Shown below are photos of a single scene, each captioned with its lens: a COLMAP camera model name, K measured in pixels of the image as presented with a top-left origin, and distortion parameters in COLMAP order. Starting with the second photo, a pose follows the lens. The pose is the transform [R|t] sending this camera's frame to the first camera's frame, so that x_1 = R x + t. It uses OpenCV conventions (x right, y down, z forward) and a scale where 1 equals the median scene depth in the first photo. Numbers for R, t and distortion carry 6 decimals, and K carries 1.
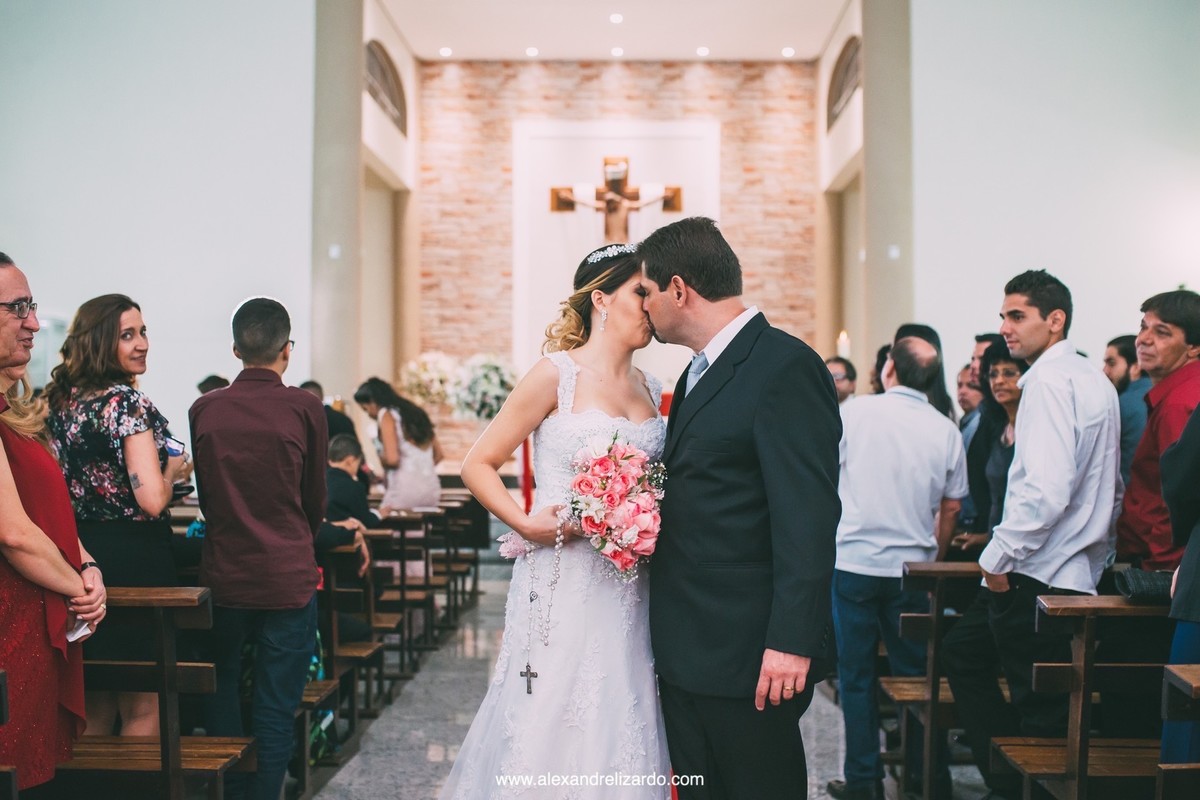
lens RADIAL K [[1218.3, 0, 599.5], [0, 1218.3, 399.8], [0, 0, 1]] dist [-0.069201, 0.106788]
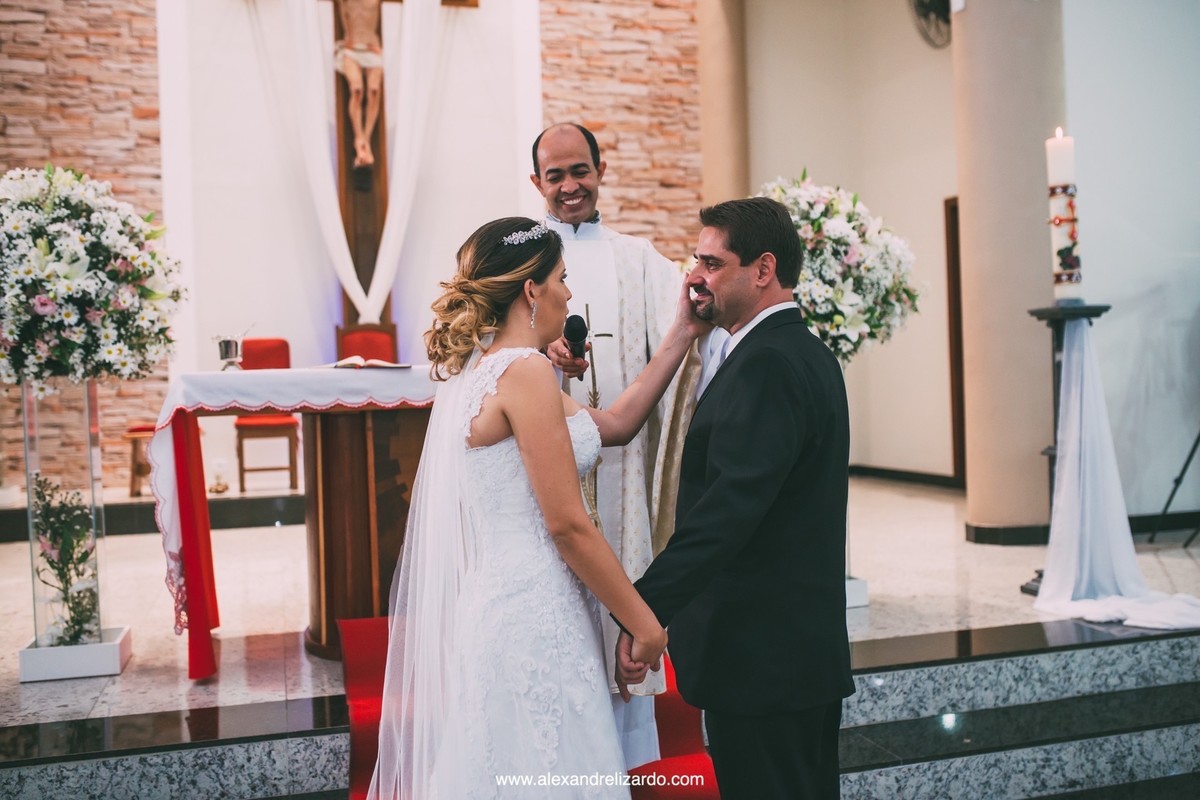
lens RADIAL K [[1146.6, 0, 599.7], [0, 1146.6, 398.1], [0, 0, 1]] dist [-0.067180, 0.098911]
pose [[0.961870, -0.035160, 0.271238, -0.025191], [0.030316, 0.999298, 0.022028, 0.014241], [-0.271822, -0.012965, 0.962260, 0.476457]]
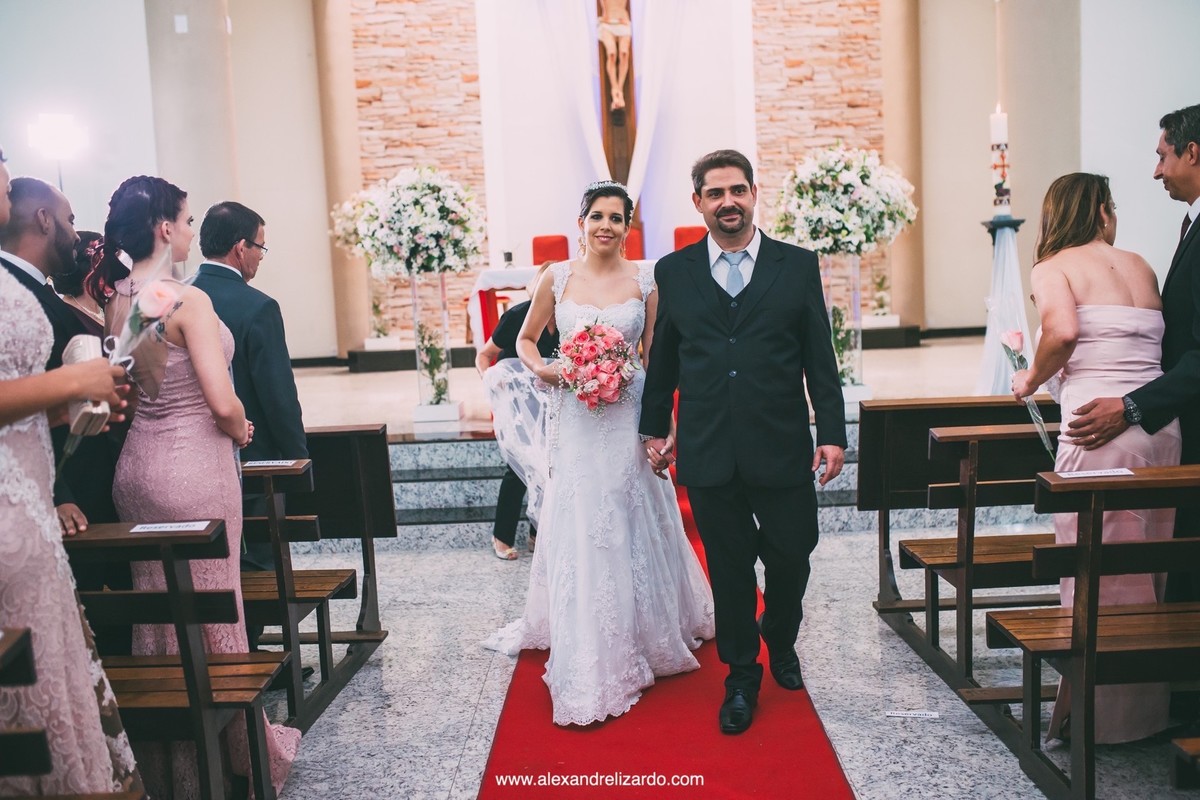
lens RADIAL K [[1146.6, 0, 599.7], [0, 1146.6, 398.1], [0, 0, 1]] dist [-0.067180, 0.098911]
pose [[0.998845, -0.046733, -0.011172, 0.002195], [0.047764, 0.991010, 0.124970, 0.008102], [0.005231, -0.125360, 0.992098, 0.279125]]
